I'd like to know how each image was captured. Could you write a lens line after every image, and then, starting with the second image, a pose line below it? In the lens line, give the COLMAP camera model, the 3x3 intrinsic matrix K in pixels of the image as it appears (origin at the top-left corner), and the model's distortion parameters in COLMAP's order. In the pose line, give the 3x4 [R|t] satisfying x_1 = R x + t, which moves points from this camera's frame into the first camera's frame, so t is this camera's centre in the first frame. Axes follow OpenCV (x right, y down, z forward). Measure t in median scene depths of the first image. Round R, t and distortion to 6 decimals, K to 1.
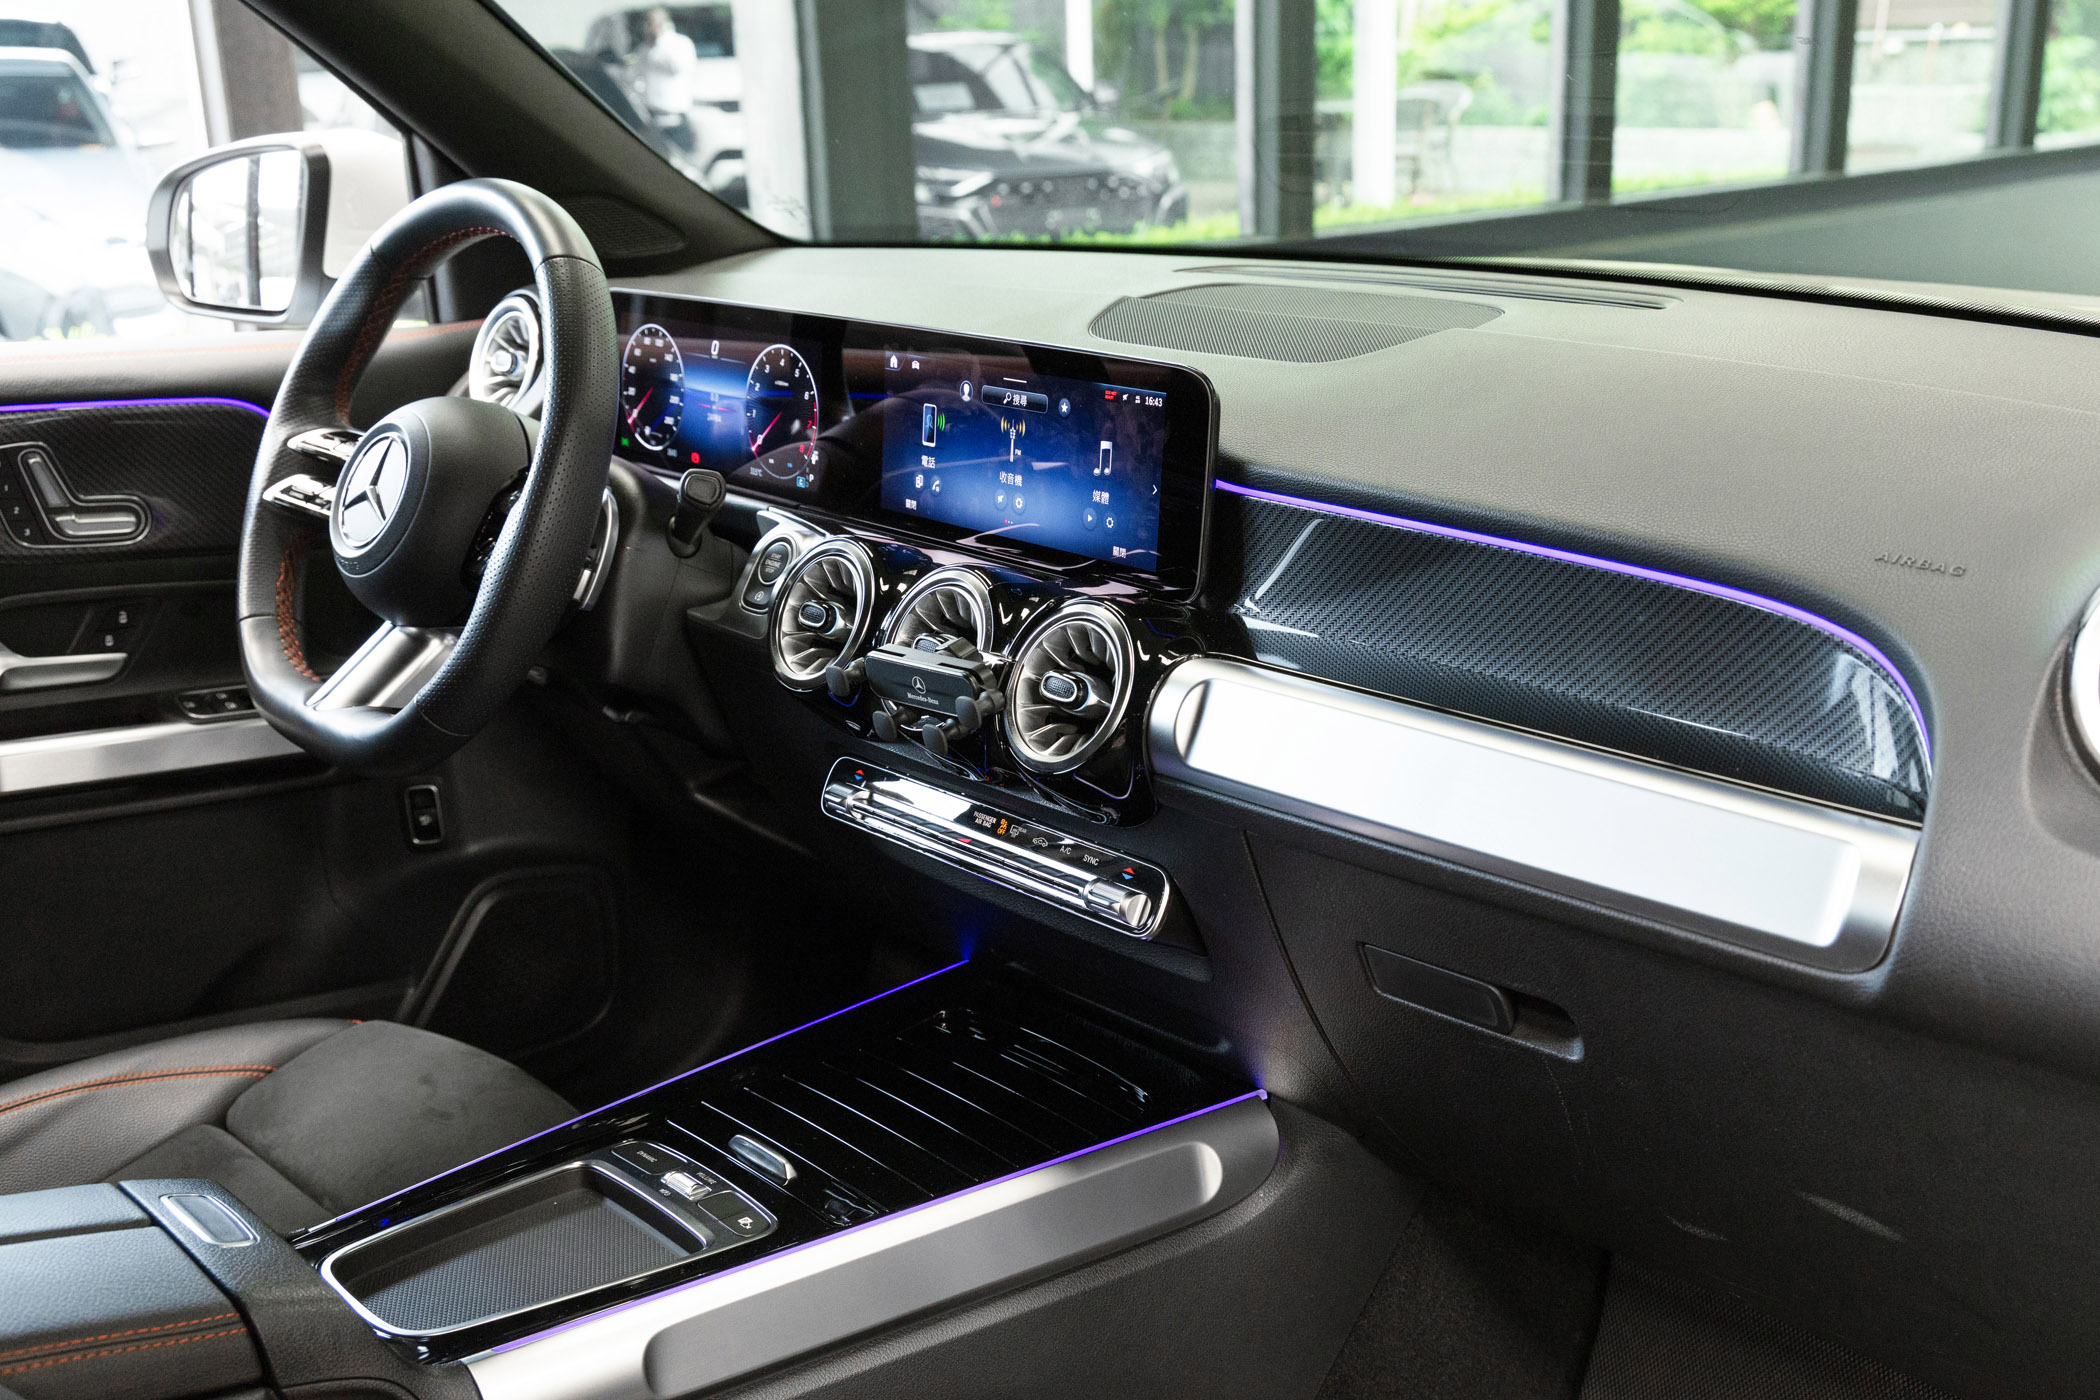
lens RADIAL K [[2347.1, 0, 1052.9], [0, 2347.1, 713.9], [0, 0, 1]] dist [0.053085, 0.000000]
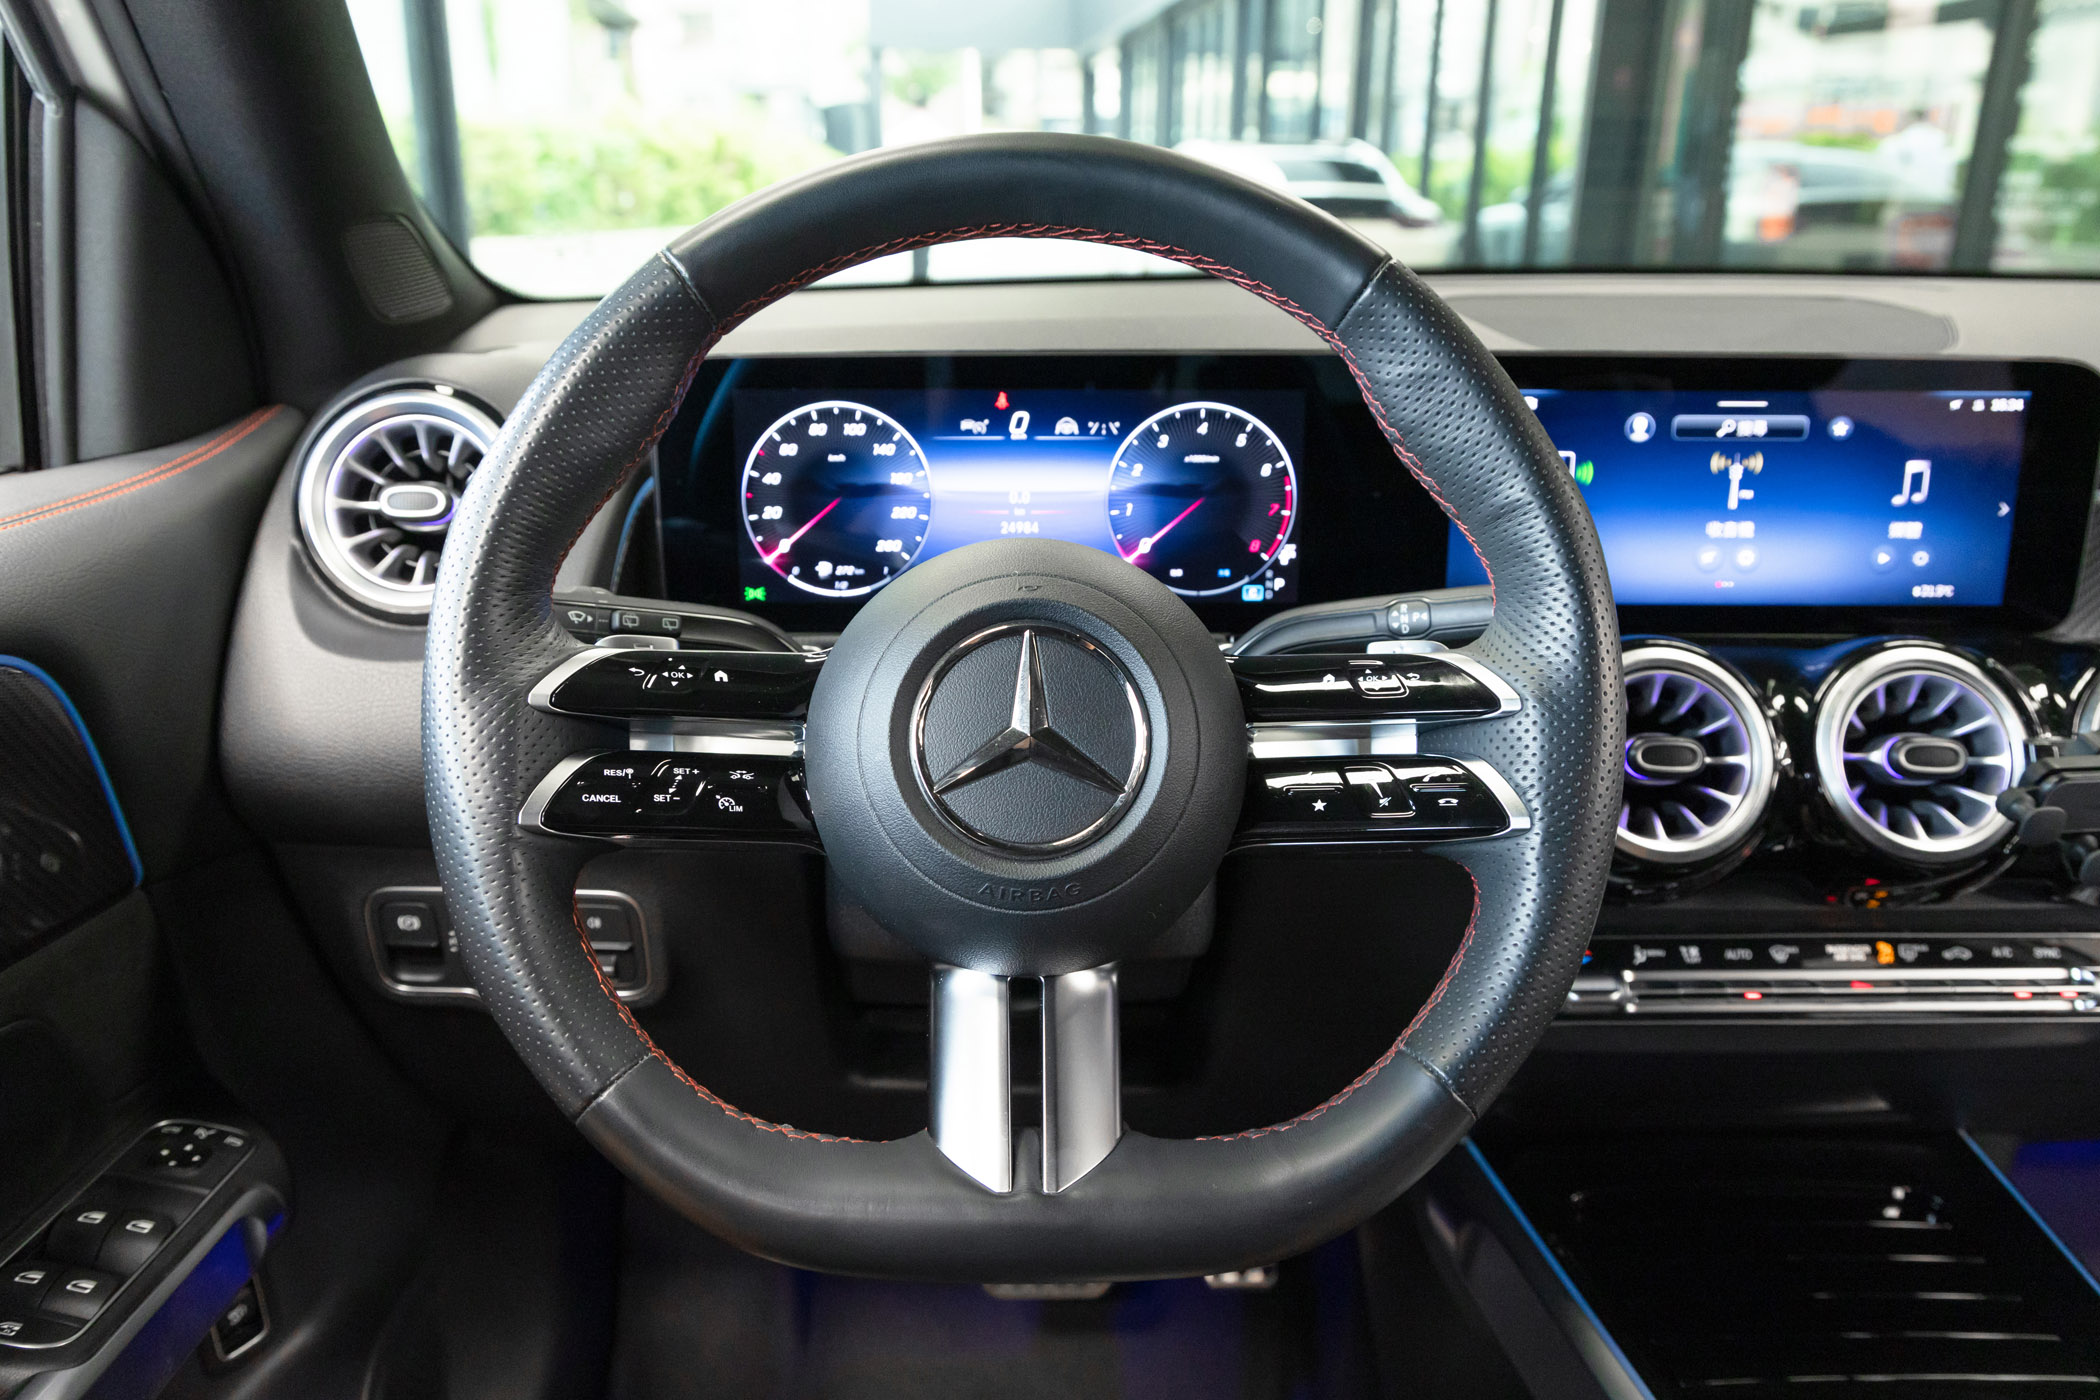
lens RADIAL K [[1641.6, 0, 1048.9], [0, 1641.6, 675.7], [0, 0, 1]] dist [-0.001832, 0.016530]
pose [[0.628652, -0.202505, 0.750858, -0.571124], [0.199063, 0.975238, 0.096355, -0.147032], [-0.751778, 0.088895, 0.653397, 0.794129]]
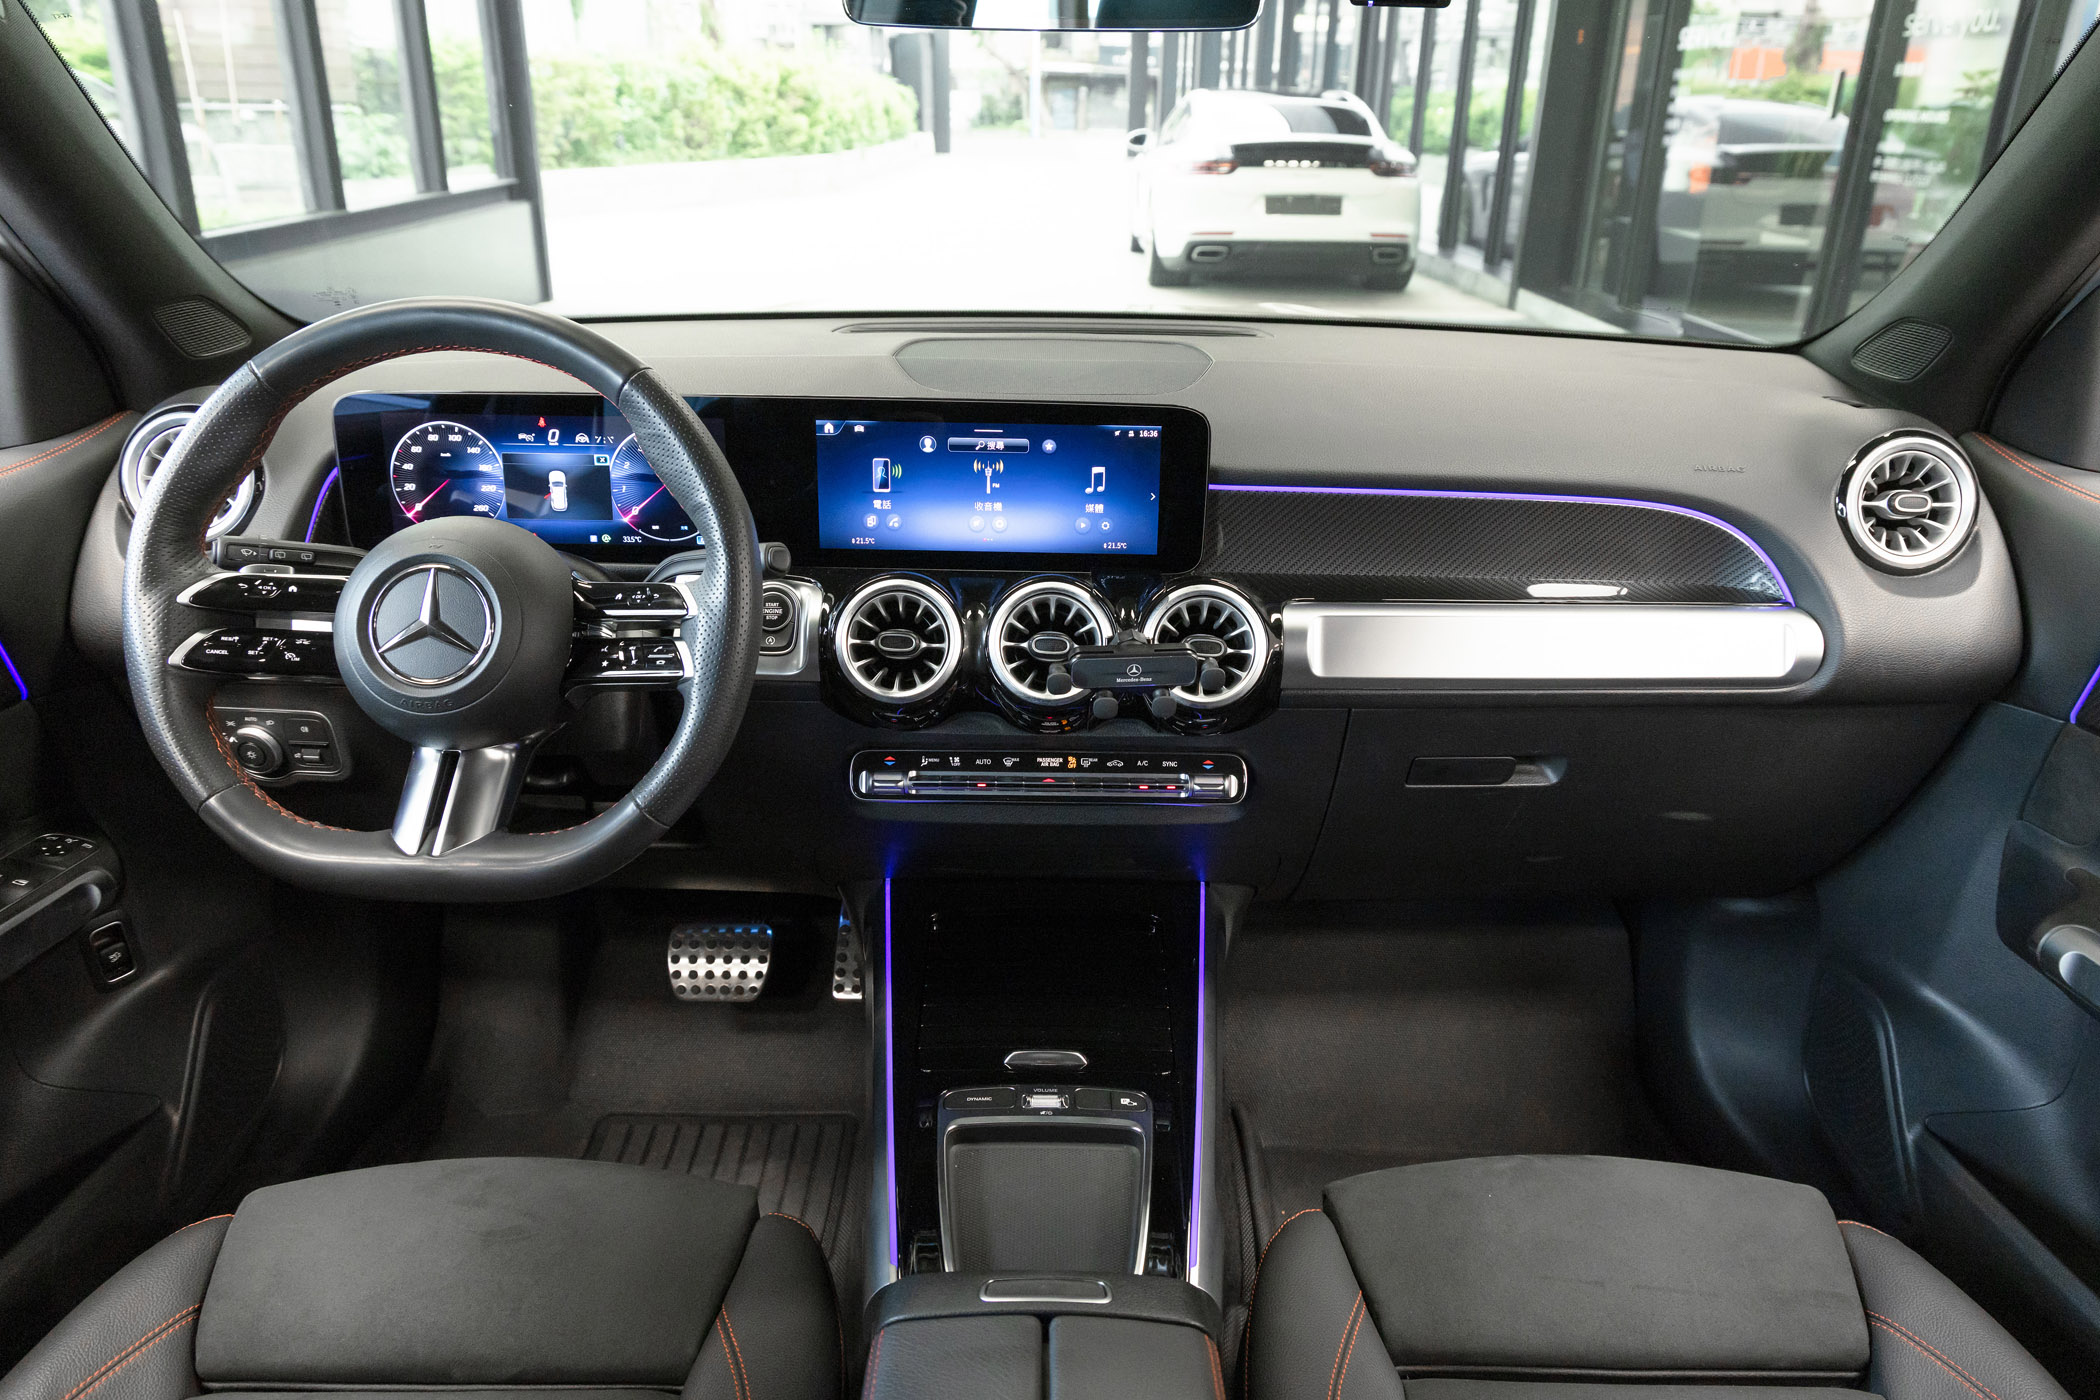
lens RADIAL K [[1518.5, 0, 1095.6], [0, 1518.5, 697.8], [0, 0, 1]] dist [0.005322, -0.005141]
pose [[0.649394, -0.251666, 0.717601, -0.593674], [0.184448, 0.967599, 0.172426, -0.128265], [-0.737744, 0.020388, 0.674772, 0.380142]]
